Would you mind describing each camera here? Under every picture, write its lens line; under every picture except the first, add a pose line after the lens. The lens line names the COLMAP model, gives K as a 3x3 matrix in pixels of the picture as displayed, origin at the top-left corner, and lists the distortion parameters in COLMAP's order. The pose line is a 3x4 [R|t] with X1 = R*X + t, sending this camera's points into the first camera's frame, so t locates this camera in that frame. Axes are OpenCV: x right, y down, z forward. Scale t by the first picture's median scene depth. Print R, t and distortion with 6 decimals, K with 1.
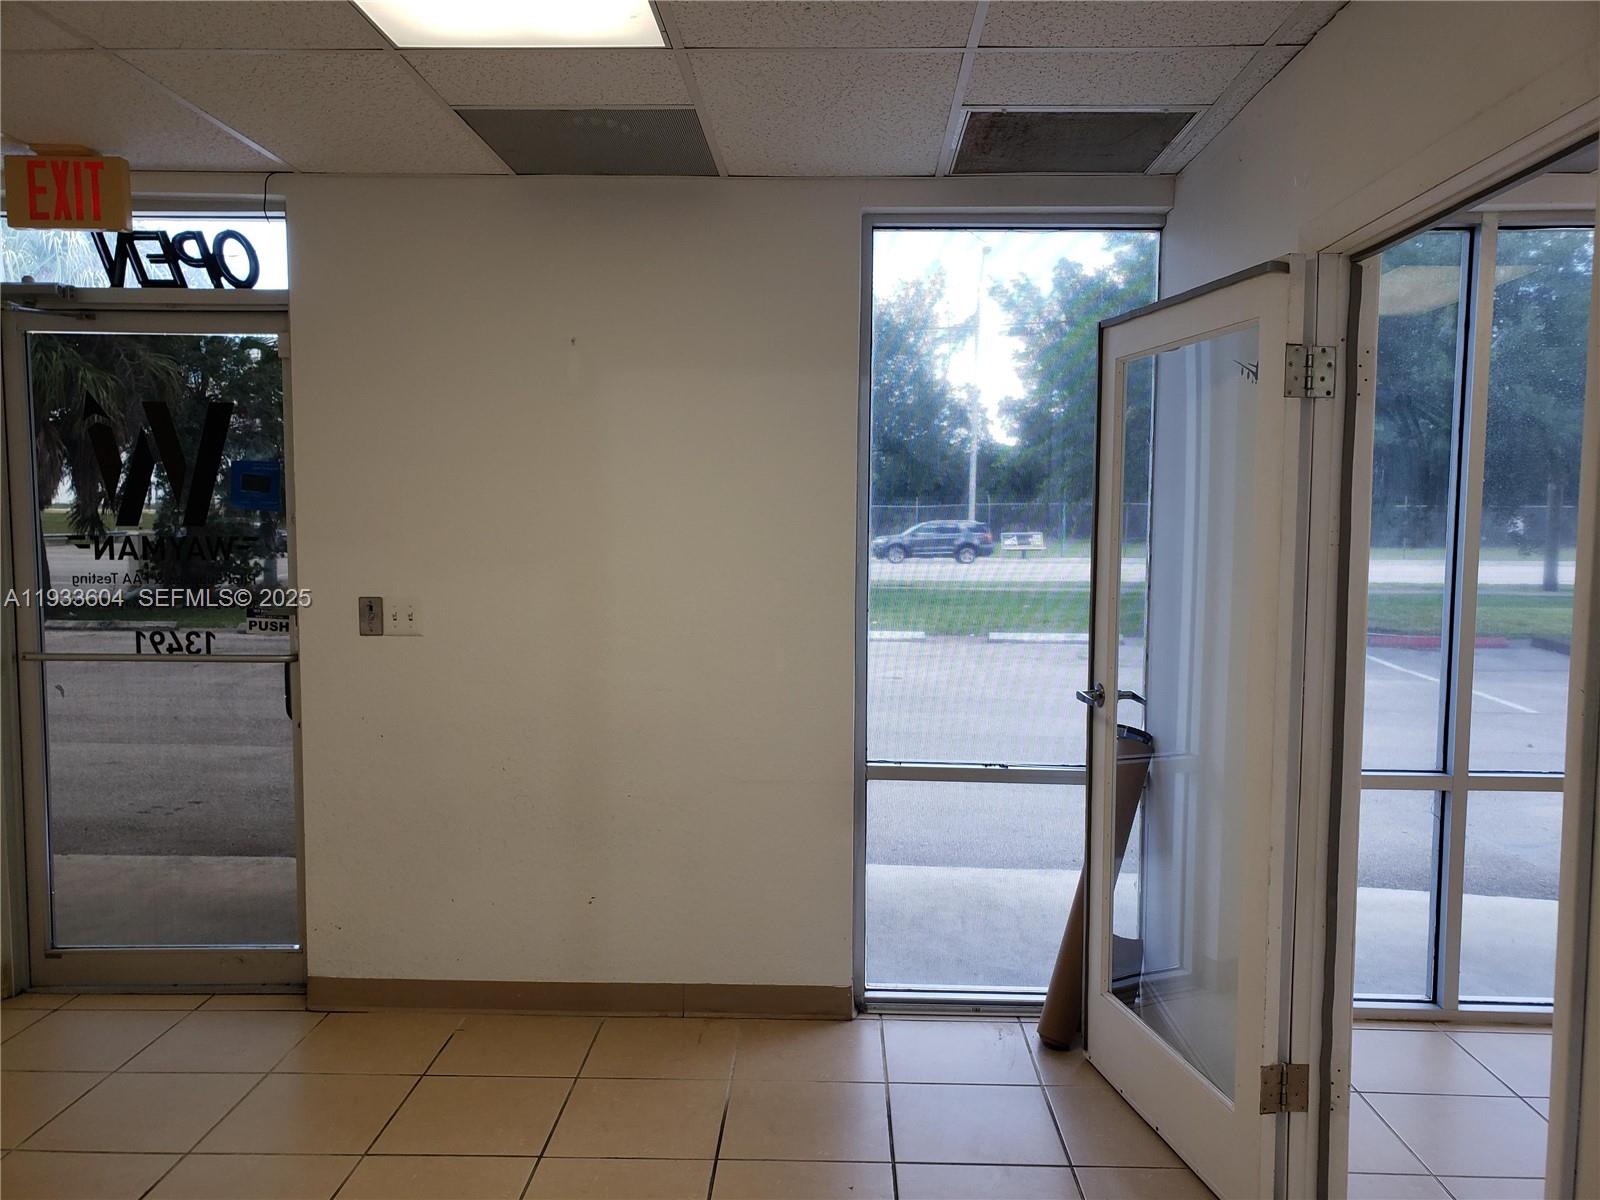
lens RADIAL K [[1233.2, 0, 805.1], [0, 1233.2, 602.3], [0, 0, 1]] dist [0.015590, -0.000694]
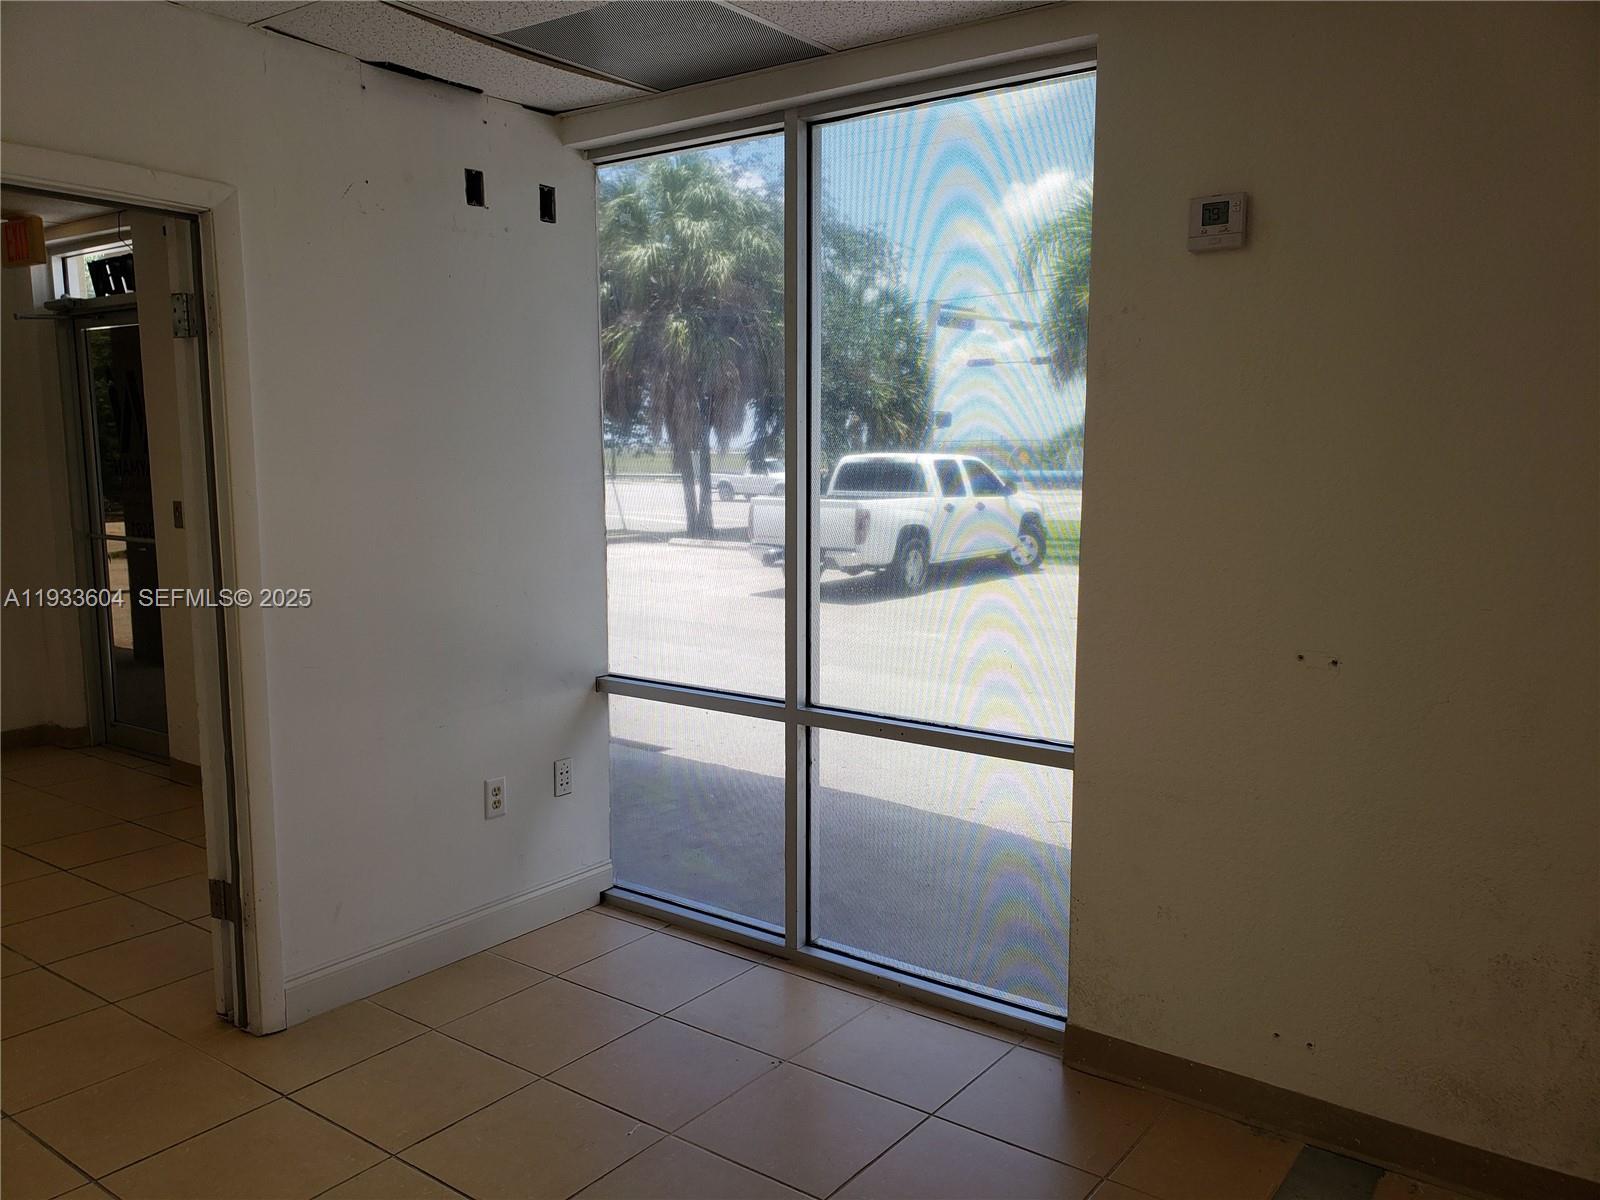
lens RADIAL K [[1233.2, 0, 800.4], [0, 1233.2, 600.4], [0, 0, 1]] dist [0.015590, -0.000694]
pose [[0.816814, 0.069825, -0.572661, 1.085051], [-0.044554, 0.997319, 0.058055, -0.000835], [0.575179, -0.021905, 0.817734, 0.220526]]
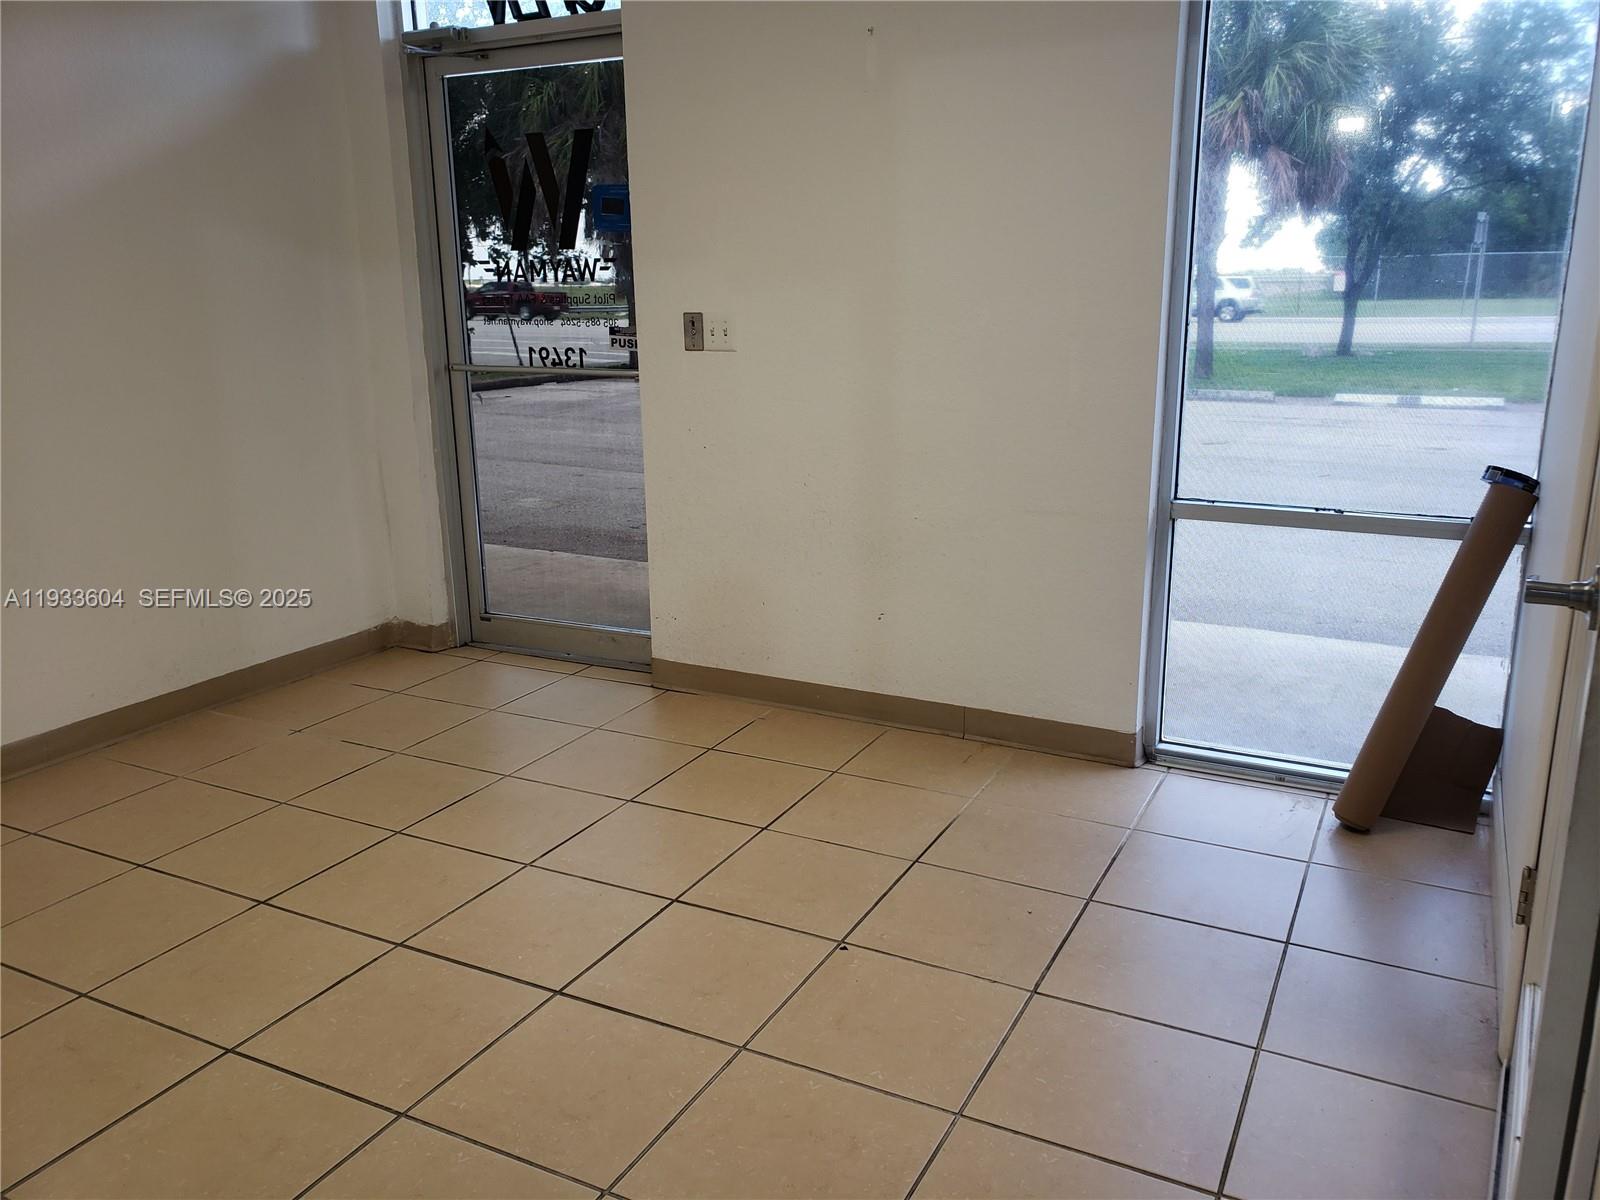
lens RADIAL K [[1233.2, 0, 801.8], [0, 1233.2, 595.7], [0, 0, 1]] dist [0.015590, -0.000694]
pose [[0.898095, 0.091721, -0.430132, 0.200210], [-0.013111, 0.983161, 0.182273, 0.038809], [0.439607, -0.158059, 0.884174, 0.071302]]
